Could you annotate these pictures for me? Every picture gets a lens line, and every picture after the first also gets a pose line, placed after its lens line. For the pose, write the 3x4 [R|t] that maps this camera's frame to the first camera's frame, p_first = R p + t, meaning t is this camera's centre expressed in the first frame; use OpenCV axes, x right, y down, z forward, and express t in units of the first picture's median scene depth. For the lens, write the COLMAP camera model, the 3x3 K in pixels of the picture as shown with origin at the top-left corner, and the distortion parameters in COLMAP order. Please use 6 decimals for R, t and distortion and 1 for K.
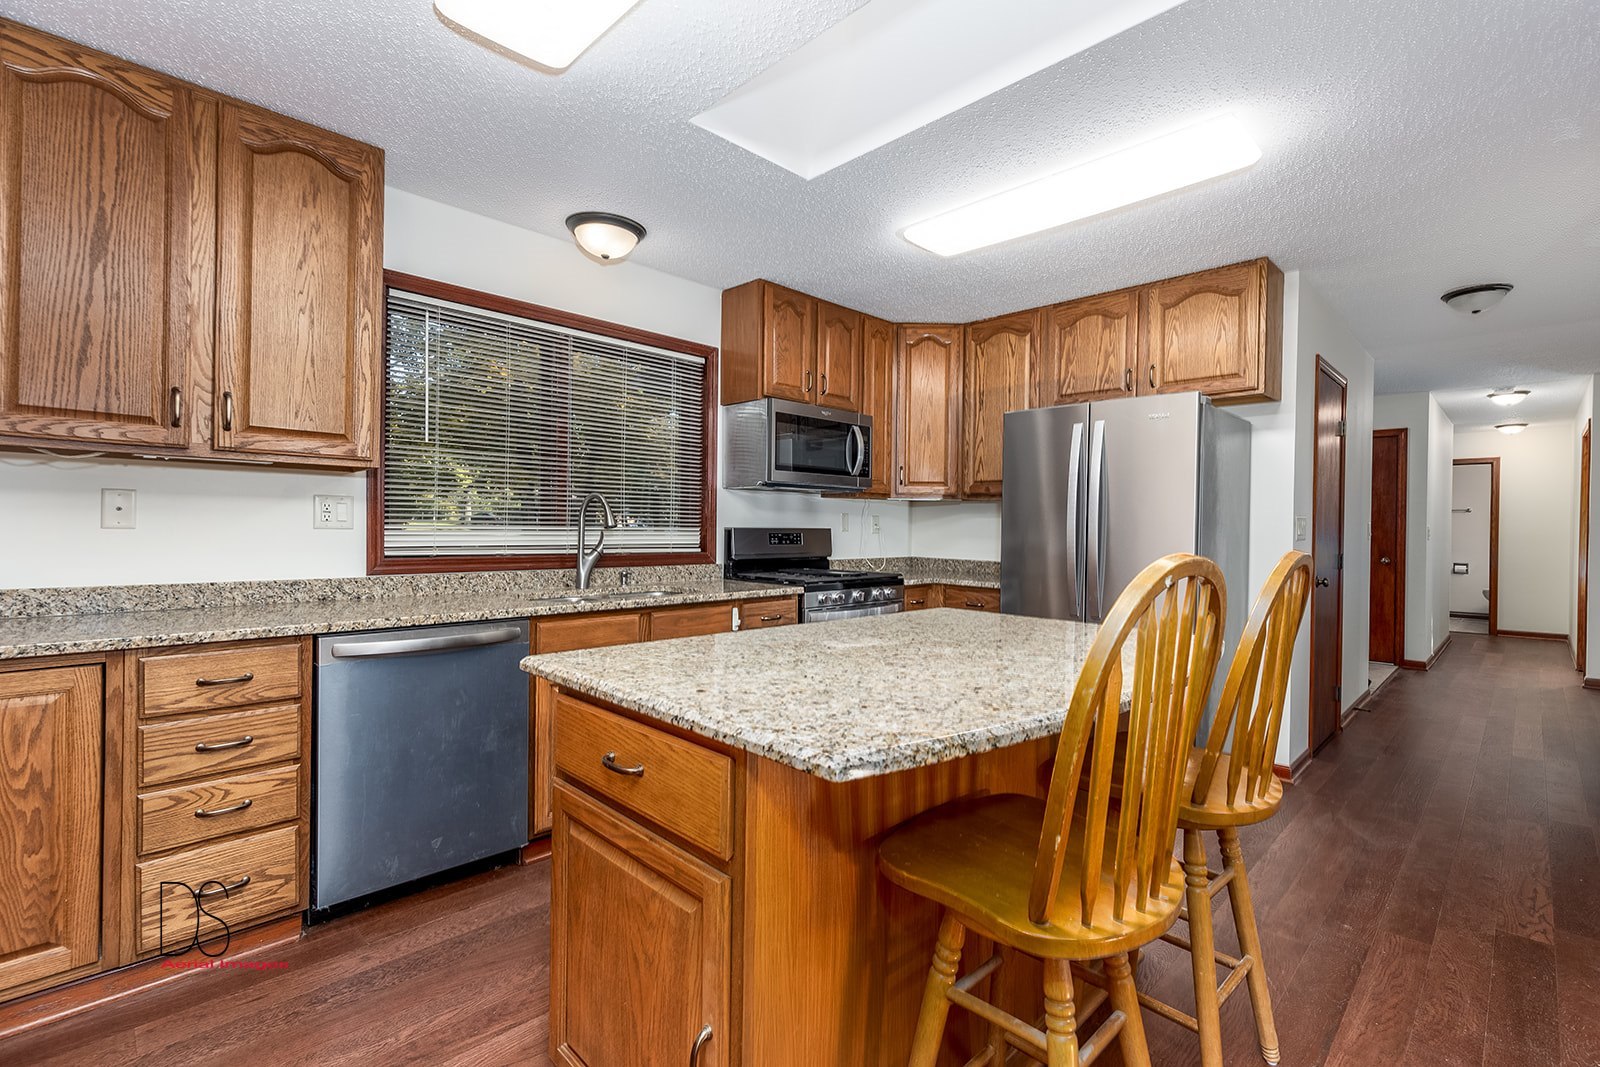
lens RADIAL K [[713.9, 0, 800.0], [0, 713.9, 533.5], [0, 0, 1]] dist [0.000151, 0.000801]
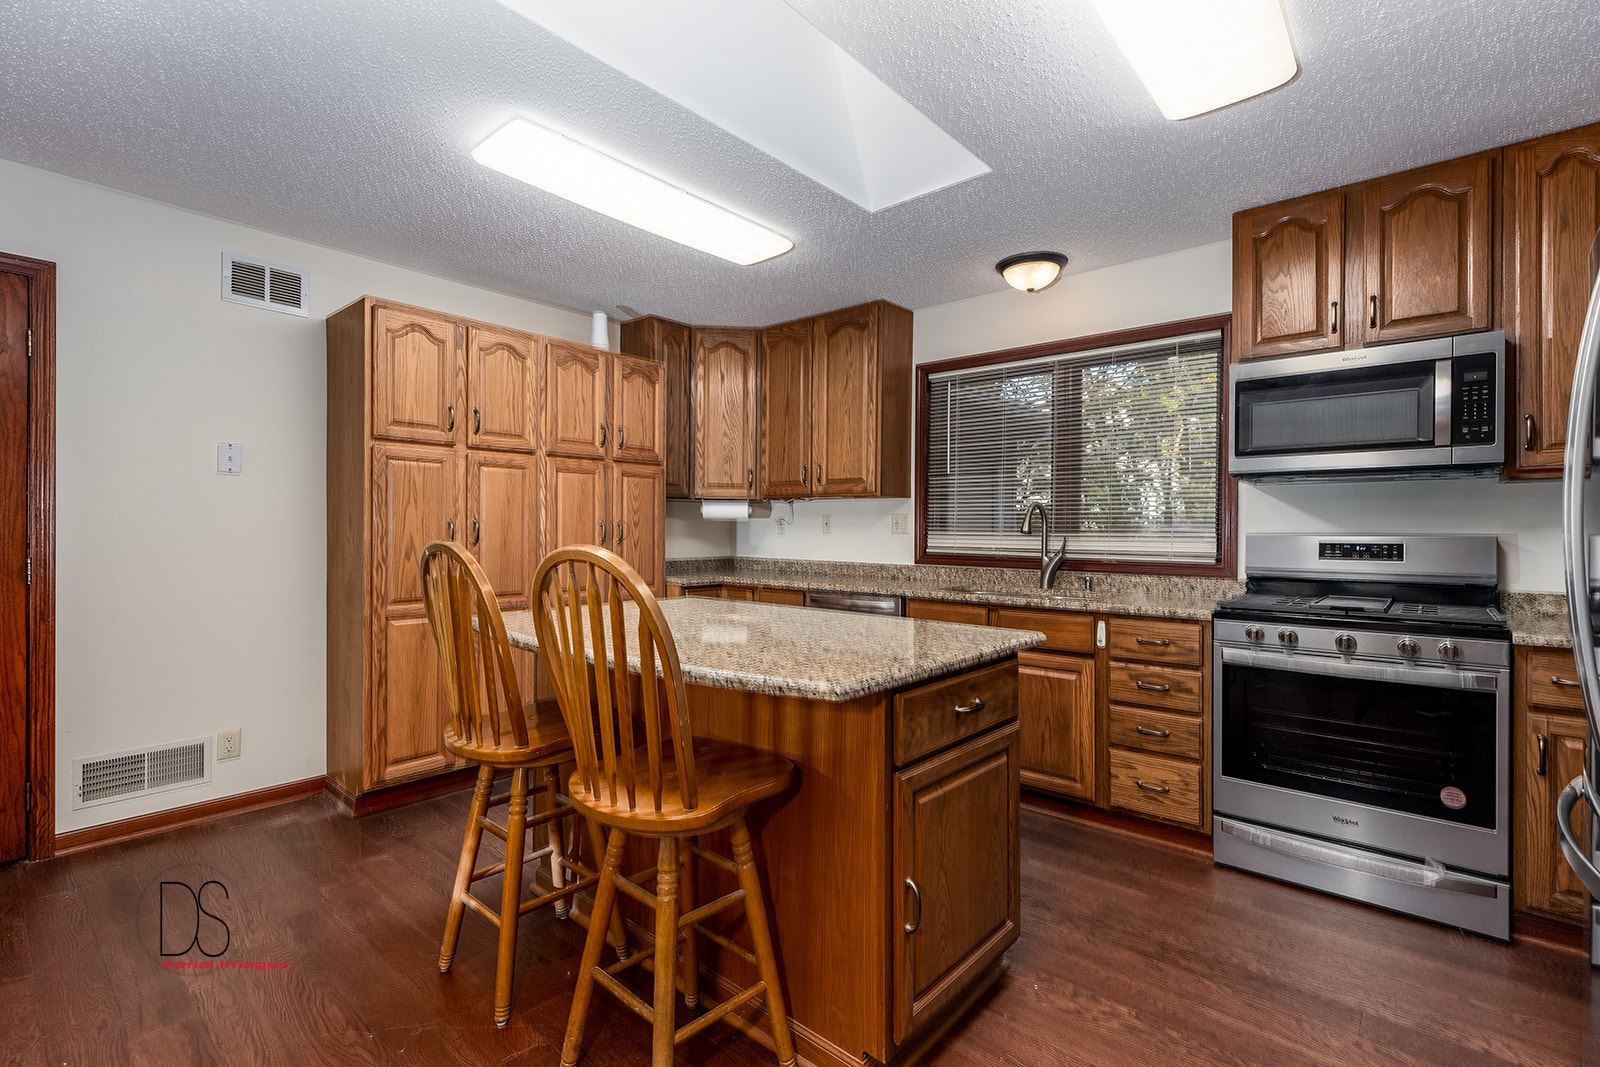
lens RADIAL K [[699.7, 0, 837.5], [0, 699.7, 527.4], [0, 0, 1]] dist [0.000743, 0.000139]
pose [[0.101731, -0.014424, -0.994707, 1.083693], [-0.014165, 0.999773, -0.015946, 0.005876], [0.994711, 0.015712, 0.101503, 0.824140]]
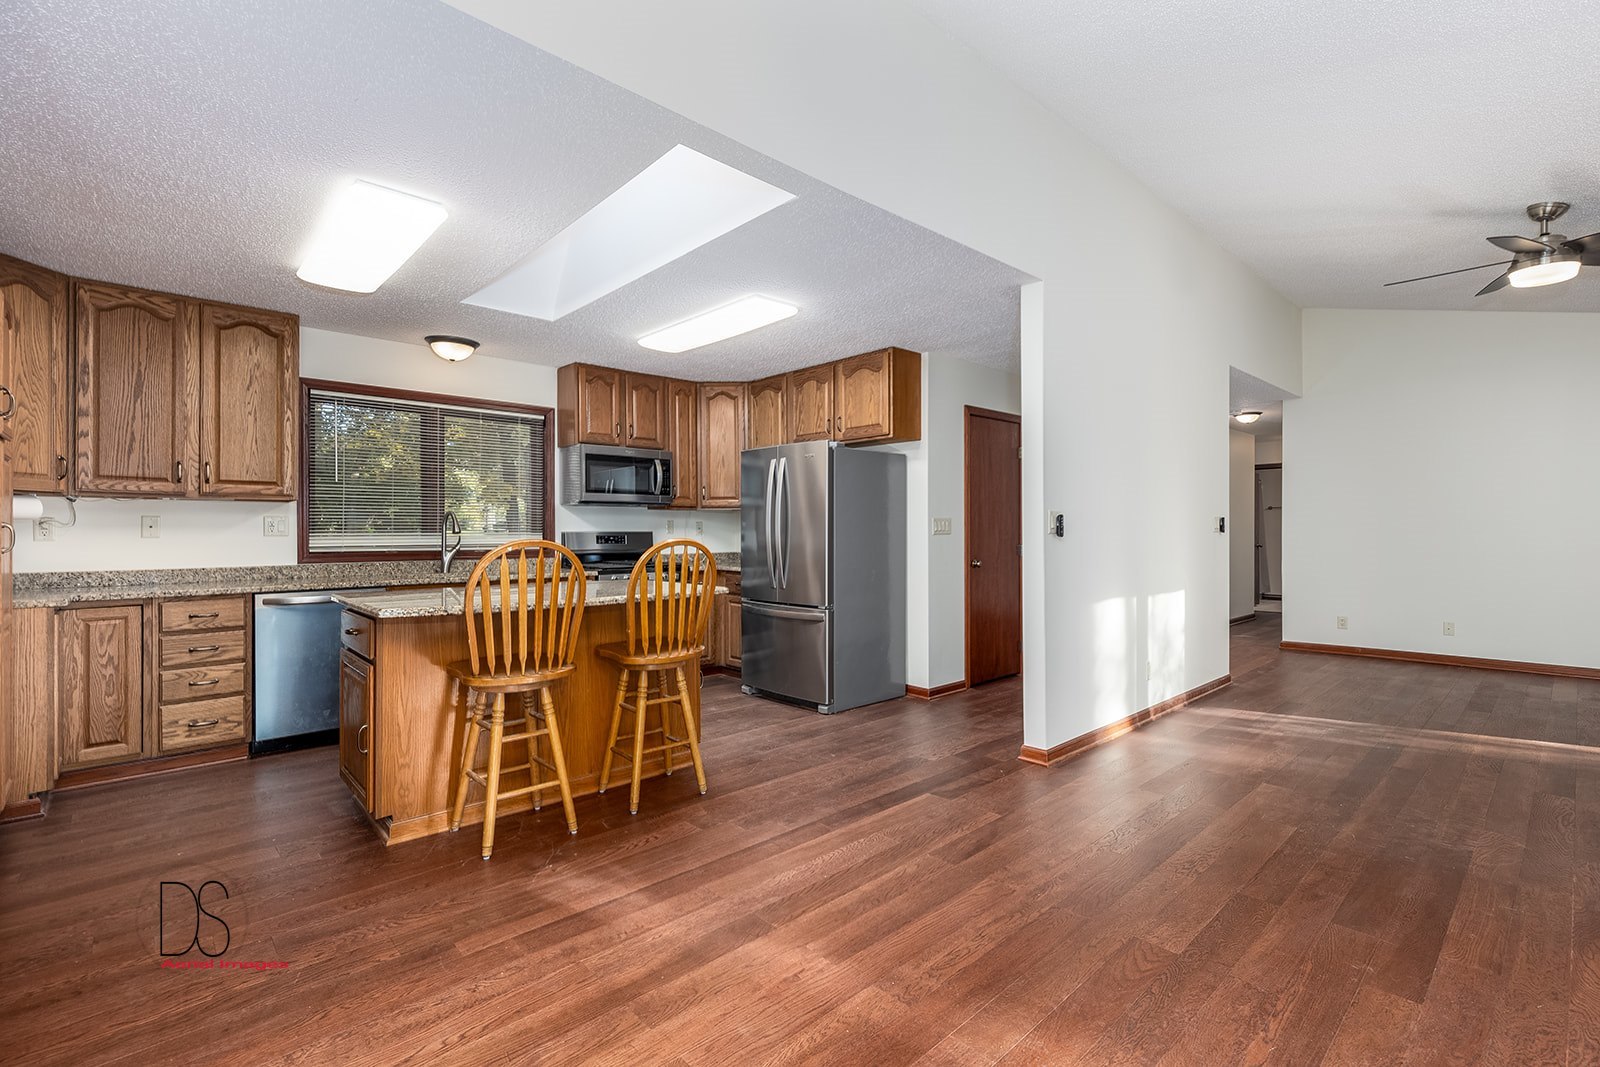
lens RADIAL K [[713.9, 0, 800.0], [0, 713.9, 533.5], [0, 0, 1]] dist [0.000151, 0.000801]
pose [[0.999298, -0.014545, -0.034511, 0.749417], [0.014379, 0.999884, -0.005046, 0.015202], [0.034580, 0.004546, 0.999392, -0.748111]]
